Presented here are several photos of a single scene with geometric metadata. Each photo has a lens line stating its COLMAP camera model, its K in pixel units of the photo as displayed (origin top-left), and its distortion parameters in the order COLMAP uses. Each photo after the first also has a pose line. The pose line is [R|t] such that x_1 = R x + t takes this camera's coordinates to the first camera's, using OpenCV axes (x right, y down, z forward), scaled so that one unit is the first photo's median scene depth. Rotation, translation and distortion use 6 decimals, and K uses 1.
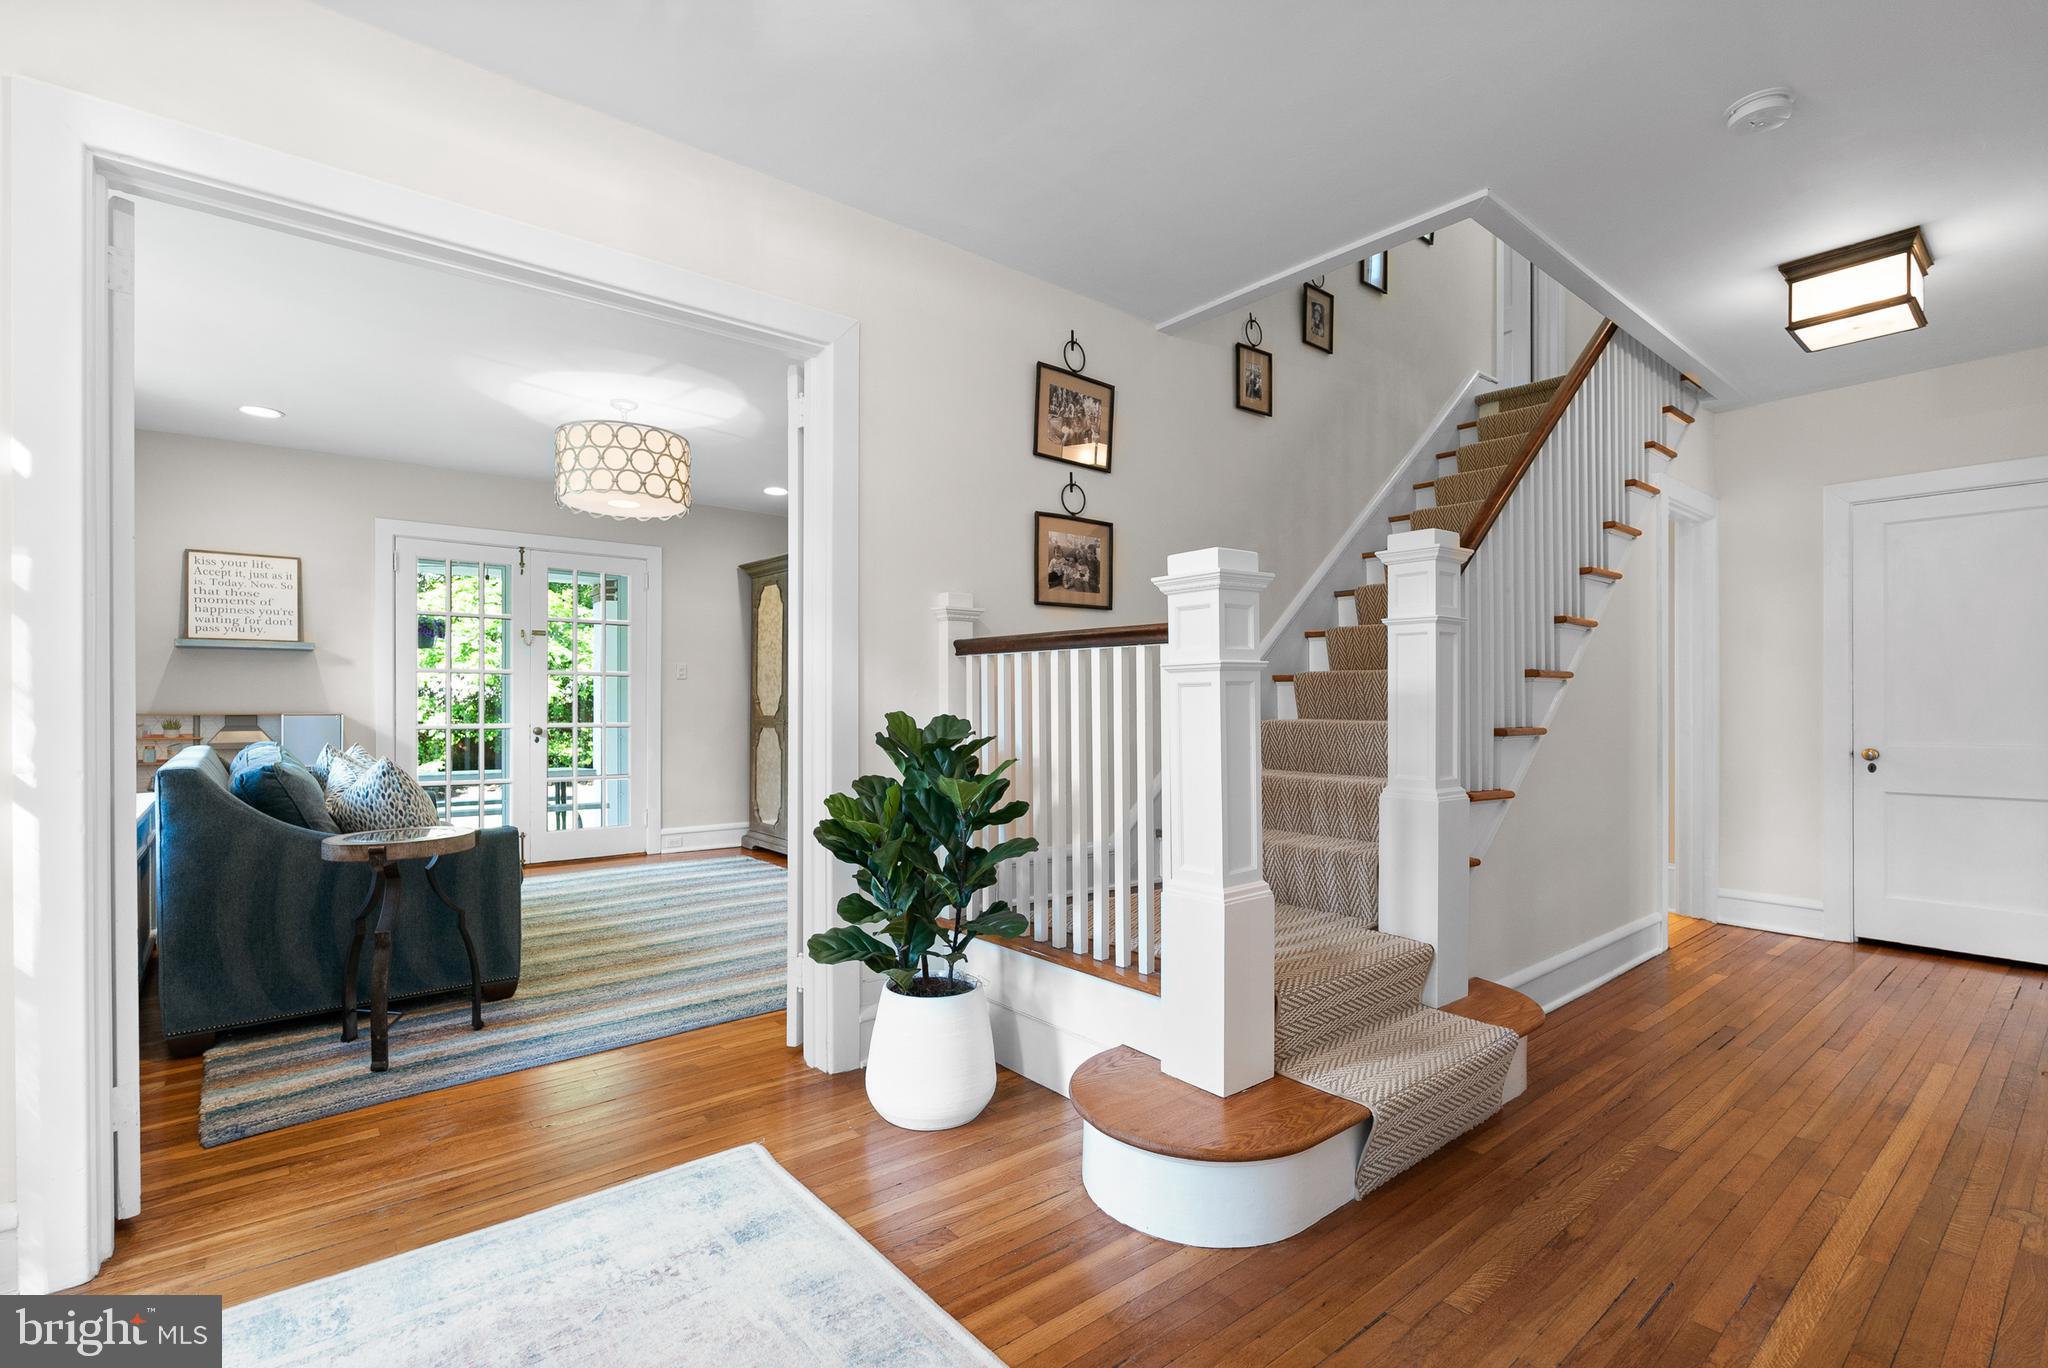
lens RADIAL K [[956.9, 0, 1030.8], [0, 956.9, 688.8], [0, 0, 1]] dist [-0.005340, -0.000385]
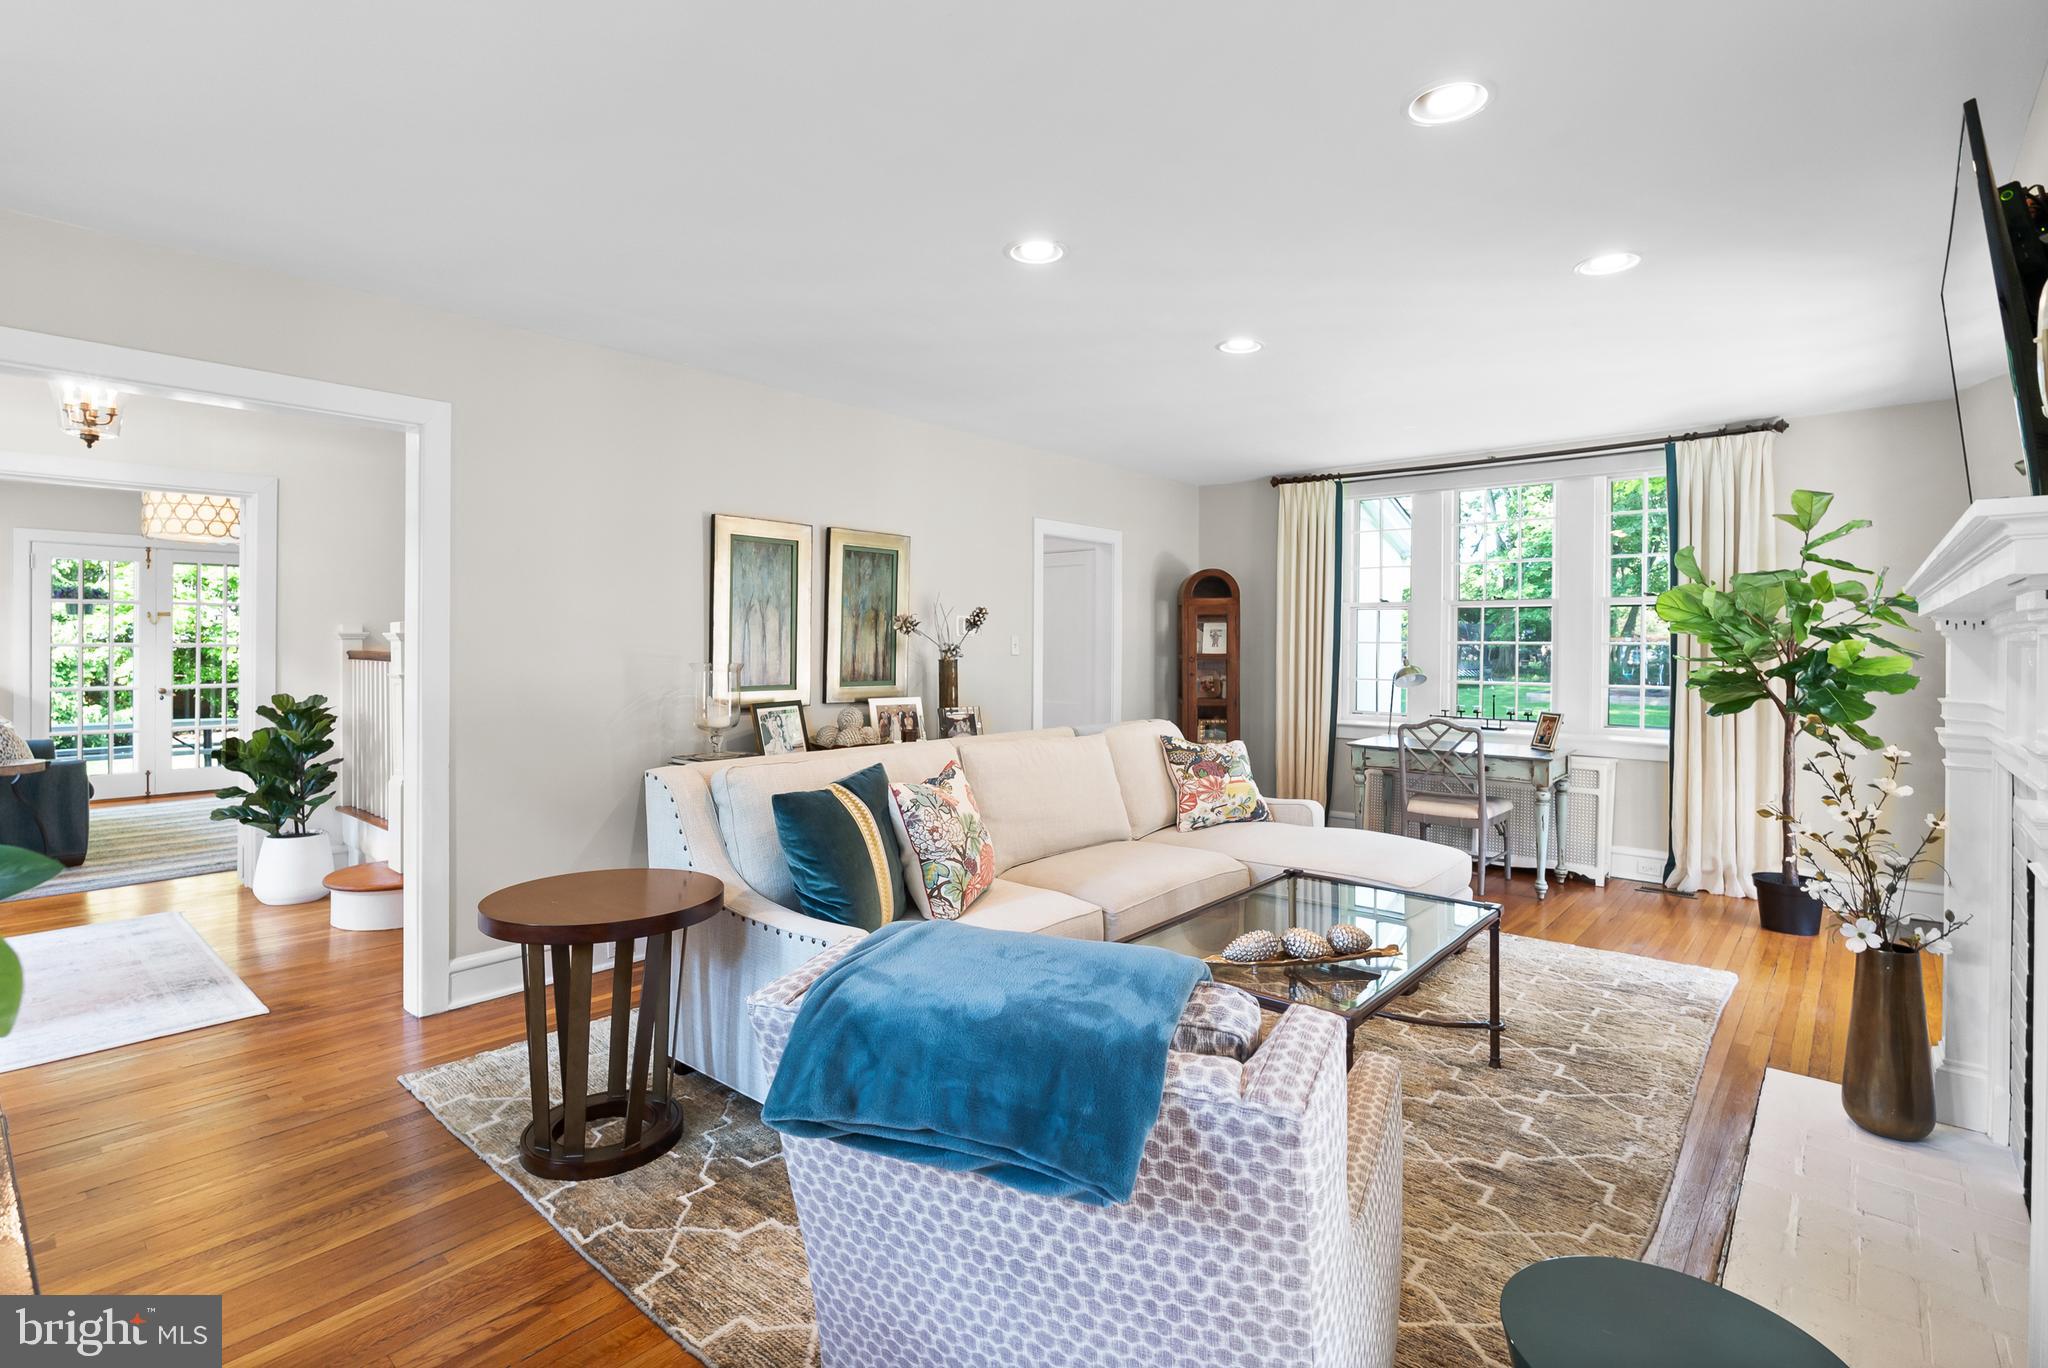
lens RADIAL K [[956.9, 0, 980.0], [0, 956.9, 642.0], [0, 0, 1]] dist [-0.005340, -0.000385]
pose [[0.988375, 0.010762, 0.151656, 0.820004], [-0.011988, 0.999902, 0.007170, -0.094180], [-0.151564, -0.008905, 0.988407, -0.945064]]
